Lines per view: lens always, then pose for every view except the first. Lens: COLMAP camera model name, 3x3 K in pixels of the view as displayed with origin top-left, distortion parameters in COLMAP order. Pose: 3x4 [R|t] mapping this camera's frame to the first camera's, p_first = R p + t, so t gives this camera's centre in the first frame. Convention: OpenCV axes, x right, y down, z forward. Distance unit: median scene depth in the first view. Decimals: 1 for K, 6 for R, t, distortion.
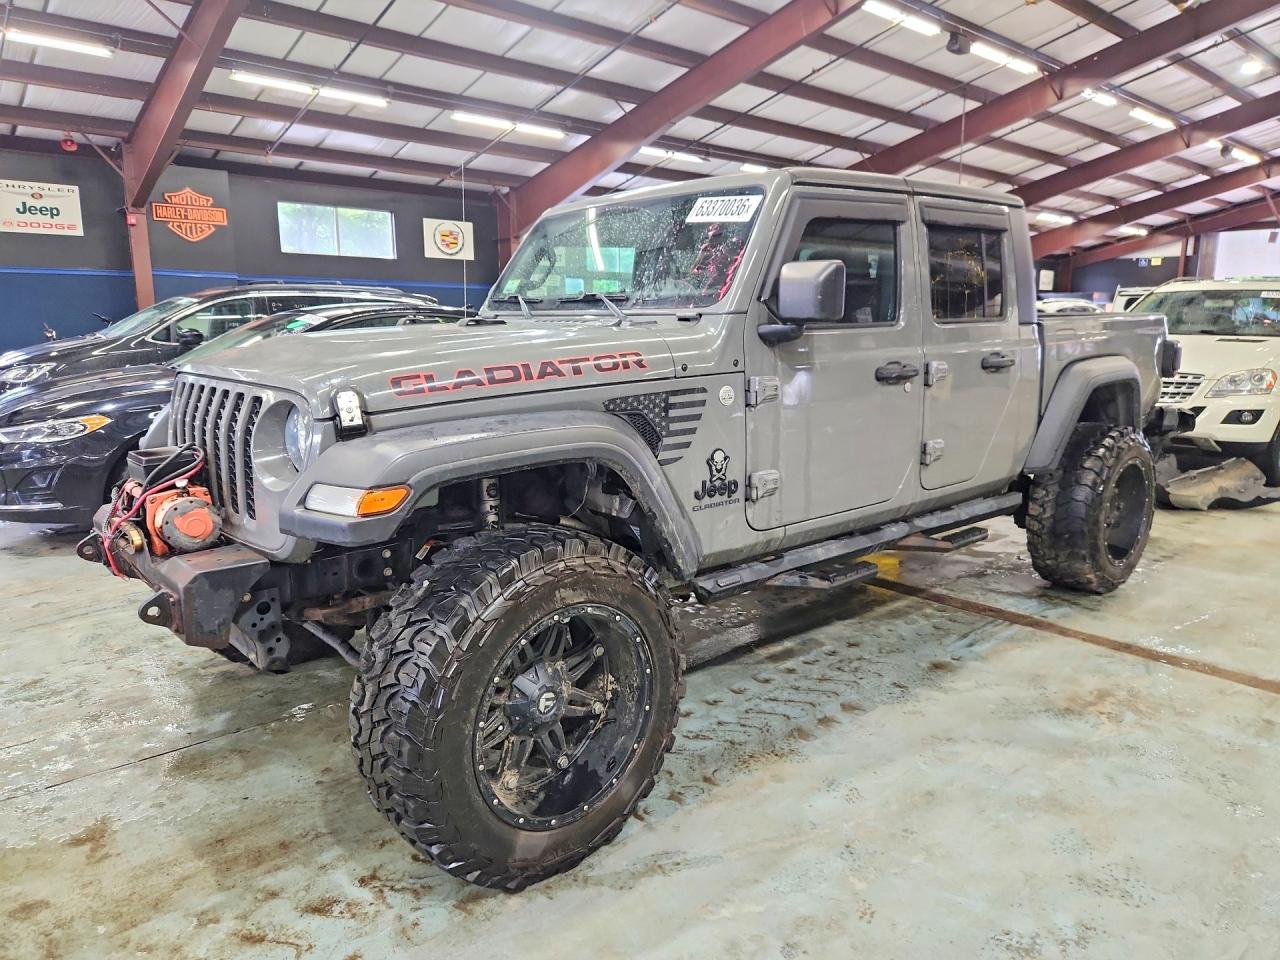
lens RADIAL K [[852.4, 0, 640.5], [0, 852.4, 492.1], [0, 0, 1]] dist [0.077258, -0.050526]
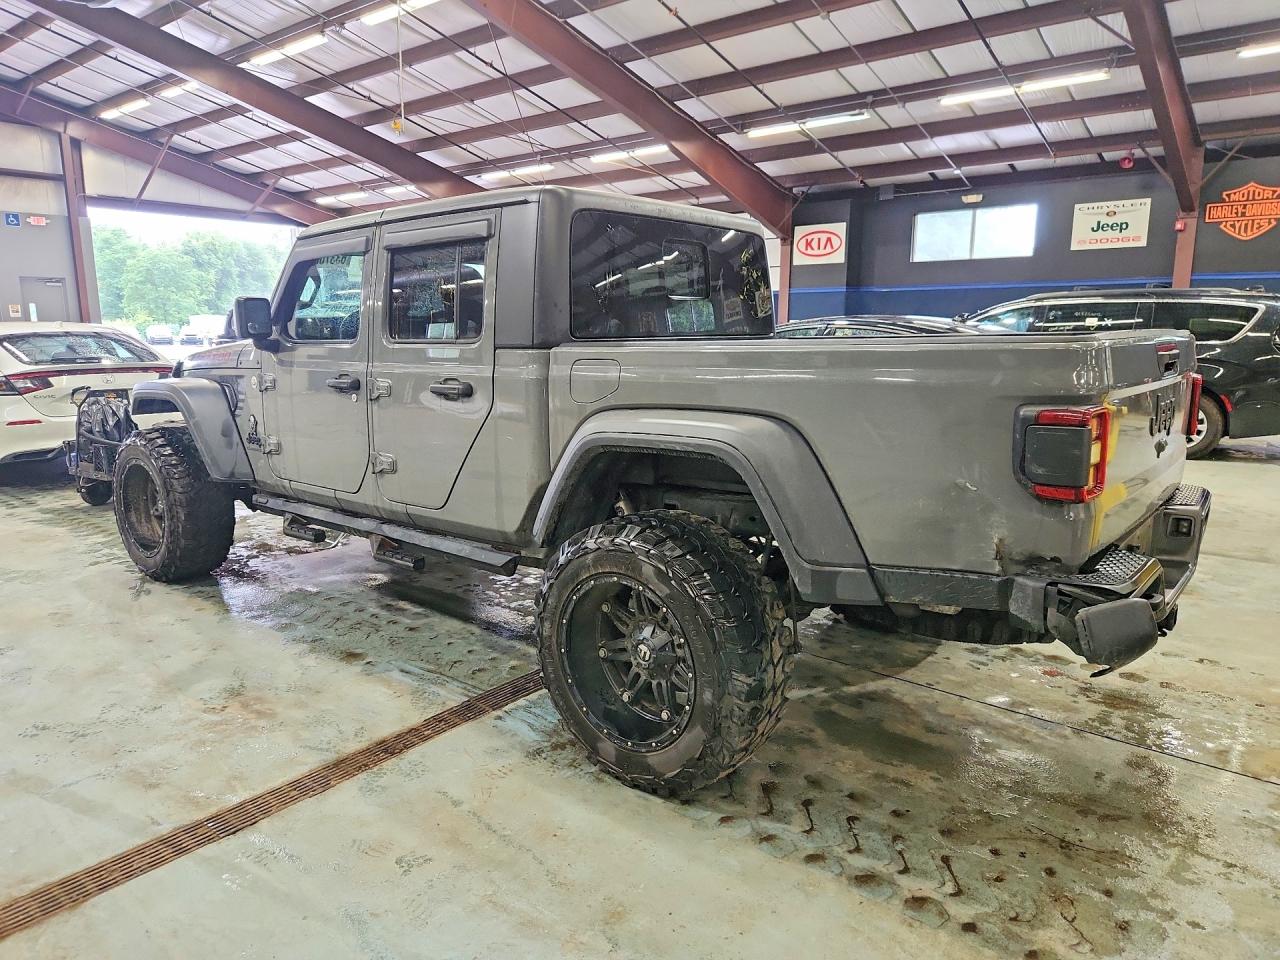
lens RADIAL K [[885.7, 0, 610.2], [0, 885.7, 480.8], [0, 0, 1]] dist [-0.001002, -0.002350]
pose [[0.139844, 0.173431, -0.974867, 0.791528], [-0.197830, 0.969585, 0.144113, -0.121925], [0.970210, 0.172705, 0.169901, 0.619211]]
